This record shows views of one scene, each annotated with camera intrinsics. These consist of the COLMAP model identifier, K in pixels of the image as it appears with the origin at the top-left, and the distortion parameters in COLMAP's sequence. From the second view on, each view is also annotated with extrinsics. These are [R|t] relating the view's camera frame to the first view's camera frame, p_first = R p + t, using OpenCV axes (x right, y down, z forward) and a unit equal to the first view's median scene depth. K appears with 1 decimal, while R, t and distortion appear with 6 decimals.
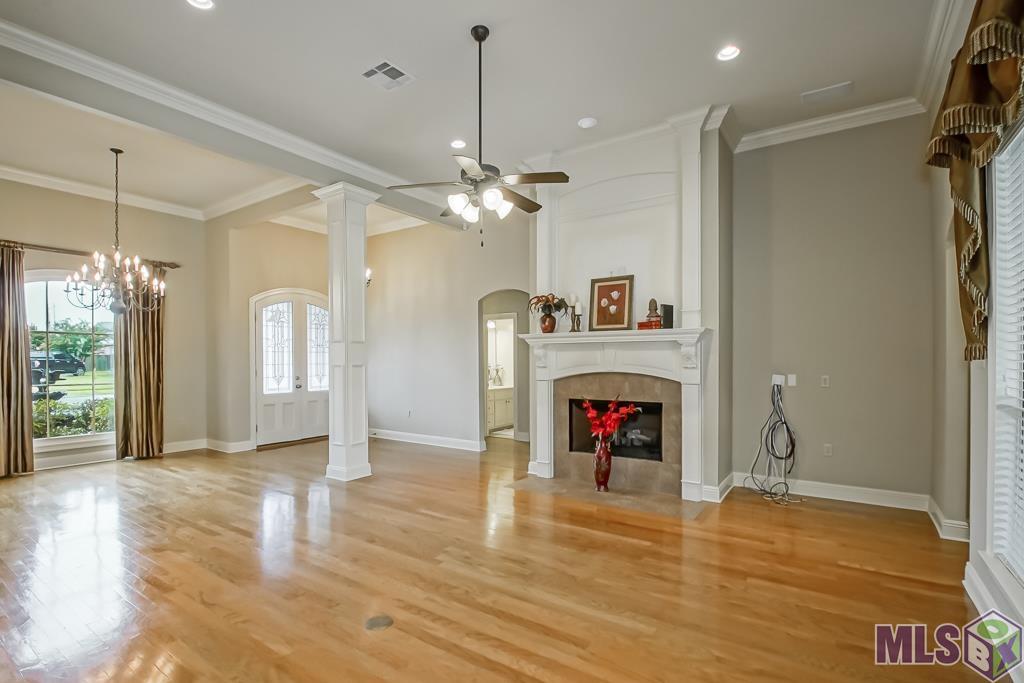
lens RADIAL K [[495.7, 0, 521.8], [0, 495.7, 354.8], [0, 0, 1]] dist [-0.019257, -0.004880]
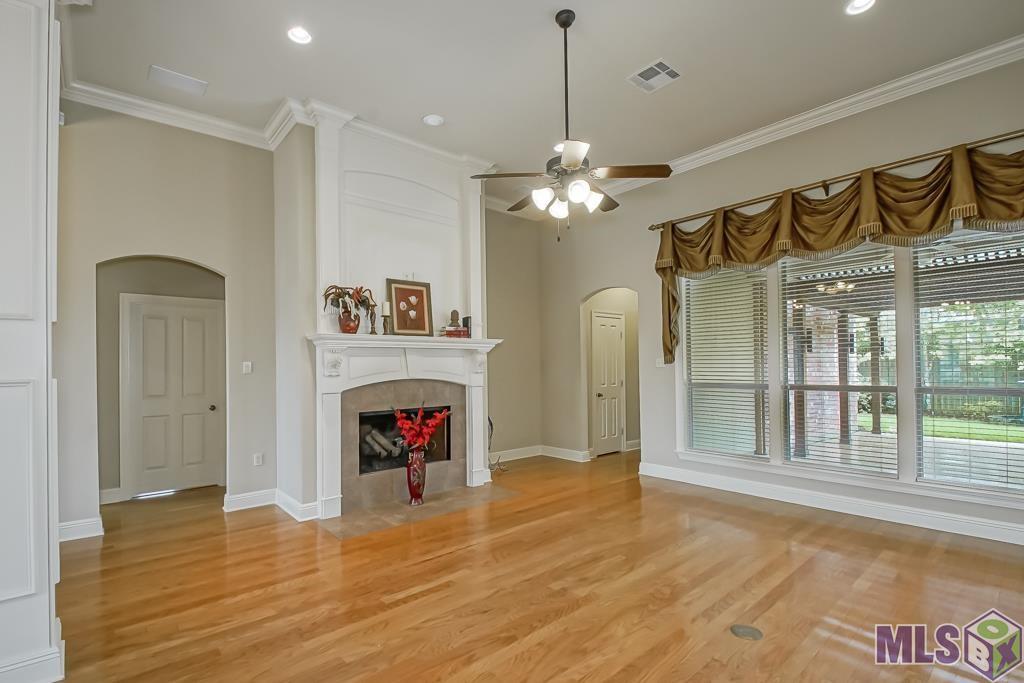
lens RADIAL K [[466.2, 0, 488.6], [0, 466.2, 352.2], [0, 0, 1]] dist [-0.001909, -0.001932]
pose [[0.276206, 0.027886, 0.960694, -0.658649], [0.004461, 0.999531, -0.030296, 0.010954], [-0.961088, 0.012654, 0.275952, 0.611415]]
